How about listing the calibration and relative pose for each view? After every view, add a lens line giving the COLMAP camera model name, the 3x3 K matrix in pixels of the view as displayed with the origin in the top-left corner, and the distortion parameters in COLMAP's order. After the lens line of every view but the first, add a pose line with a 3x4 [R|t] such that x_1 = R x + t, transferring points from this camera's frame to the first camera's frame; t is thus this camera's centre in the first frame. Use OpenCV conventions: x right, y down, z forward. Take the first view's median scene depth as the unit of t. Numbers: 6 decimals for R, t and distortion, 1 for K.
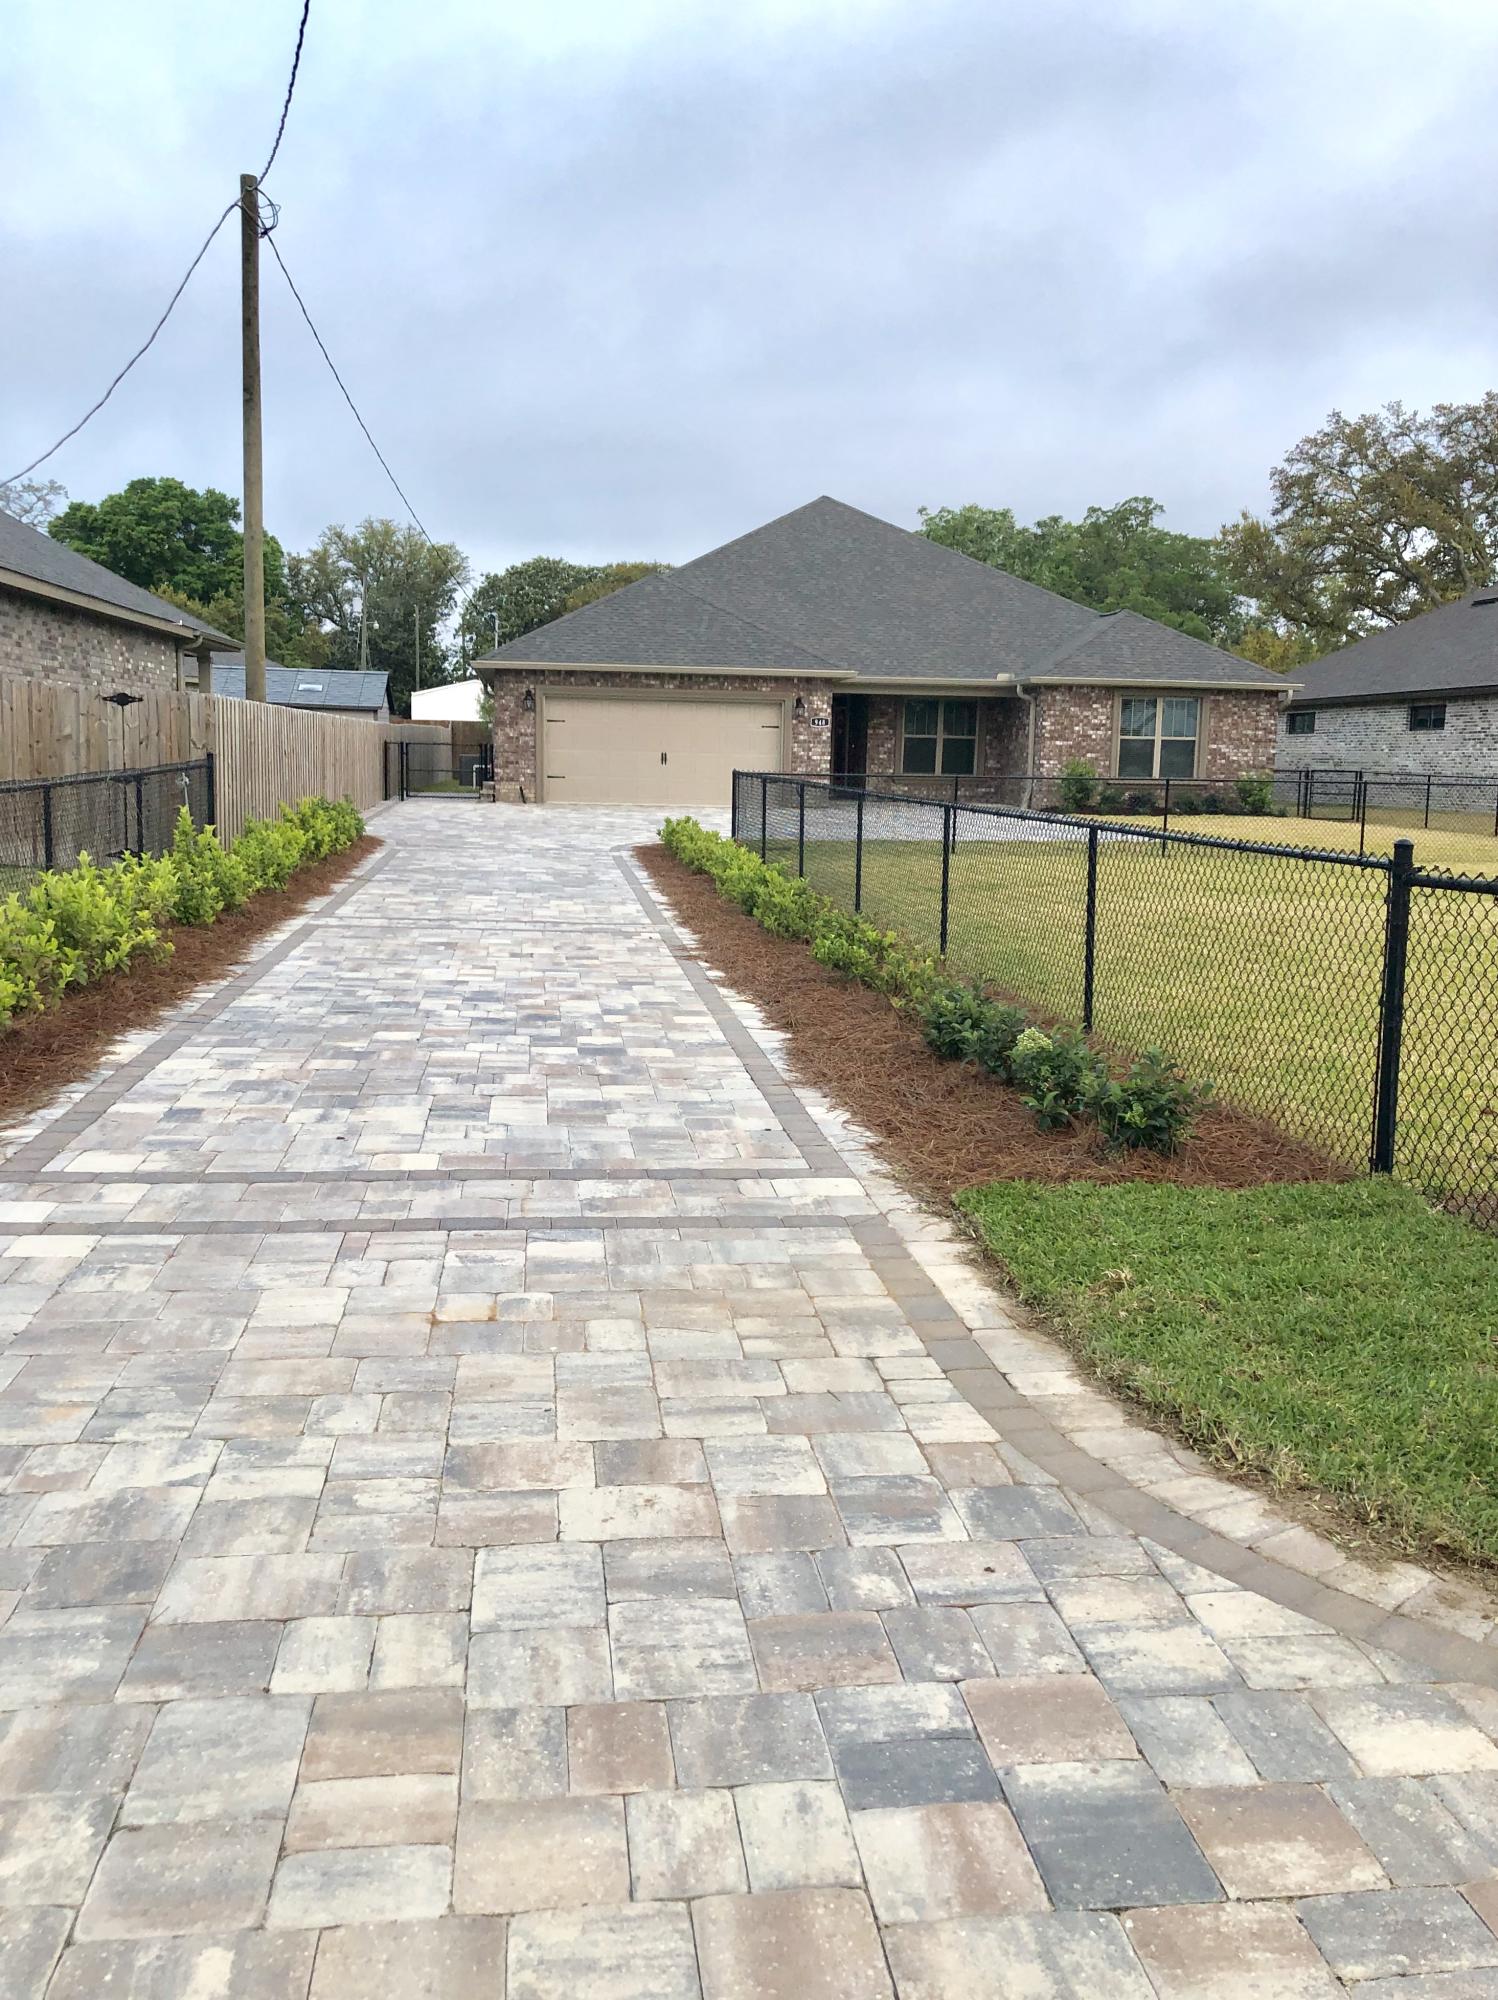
lens RADIAL K [[1633.2, 0, 748.9], [0, 1633.2, 997.7], [0, 0, 1]] dist [0.001275, -0.013898]
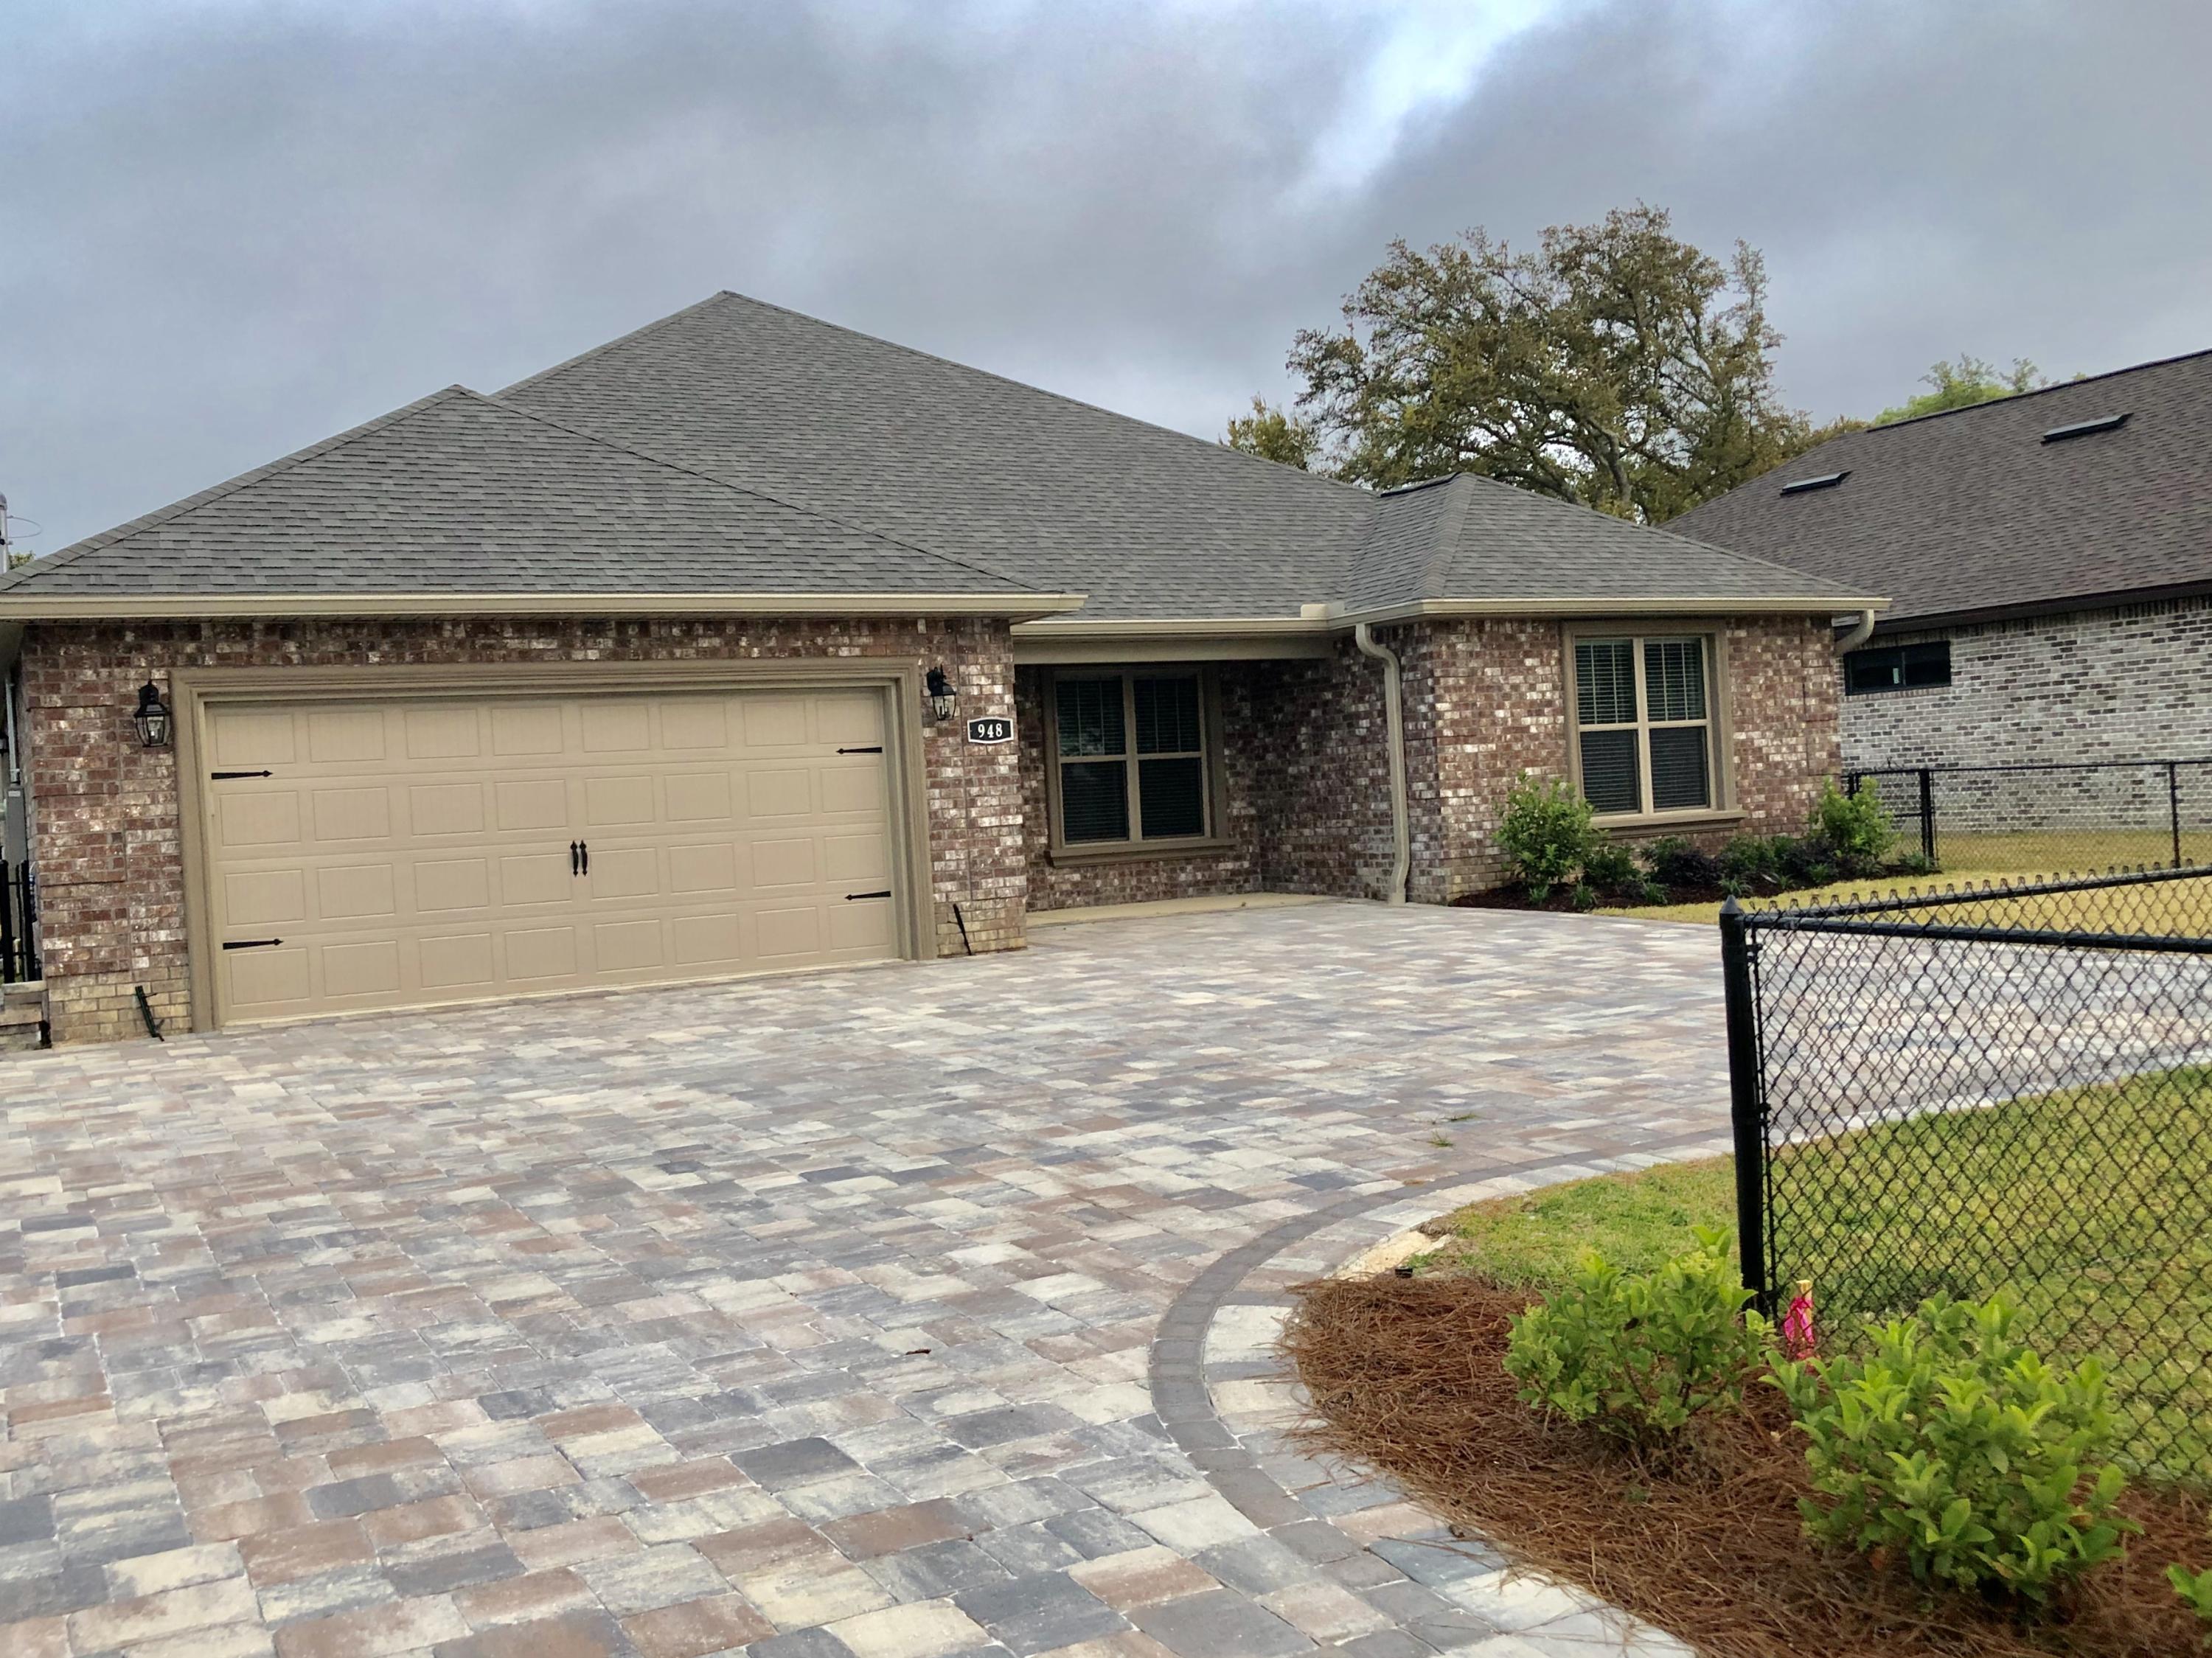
lens RADIAL K [[2059.7, 0, 1106.4], [0, 2059.7, 829.9], [0, 0, 1]] dist [0.003259, 0.000000]
pose [[0.931544, -0.078610, 0.355031, -0.098104], [0.125911, 0.985685, -0.112122, -0.085345], [-0.341135, 0.149149, 0.928106, 0.527731]]
